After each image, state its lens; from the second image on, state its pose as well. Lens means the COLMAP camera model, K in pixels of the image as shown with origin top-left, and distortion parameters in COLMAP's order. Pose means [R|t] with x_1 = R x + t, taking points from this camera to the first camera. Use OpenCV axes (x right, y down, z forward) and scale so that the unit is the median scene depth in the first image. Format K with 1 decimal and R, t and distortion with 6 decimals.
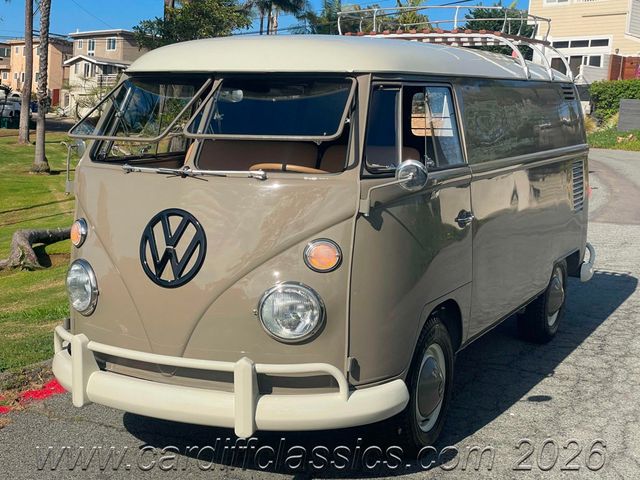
lens RADIAL K [[976.9, 0, 323.9], [0, 976.9, 238.8], [0, 0, 1]] dist [0.075315, 0.000000]
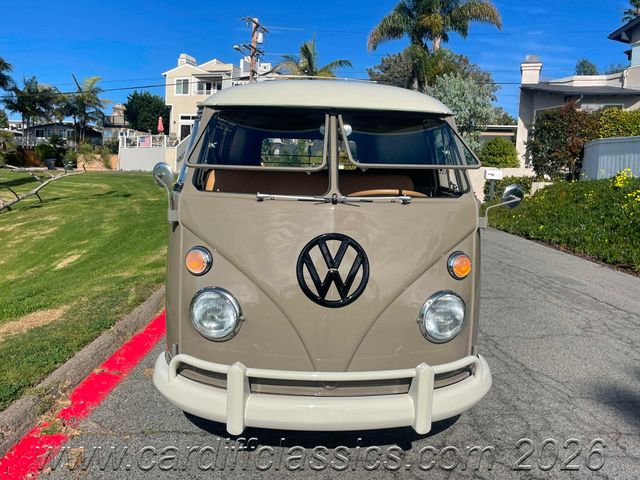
lens RADIAL K [[524.3, 0, 331.2], [0, 524.3, 229.4], [0, 0, 1]] dist [0.016178, -0.012618]
pose [[0.853808, -0.052957, 0.517887, -0.446475], [0.047487, 0.998588, 0.023822, -0.048023], [-0.518418, 0.004254, 0.855117, 0.505861]]
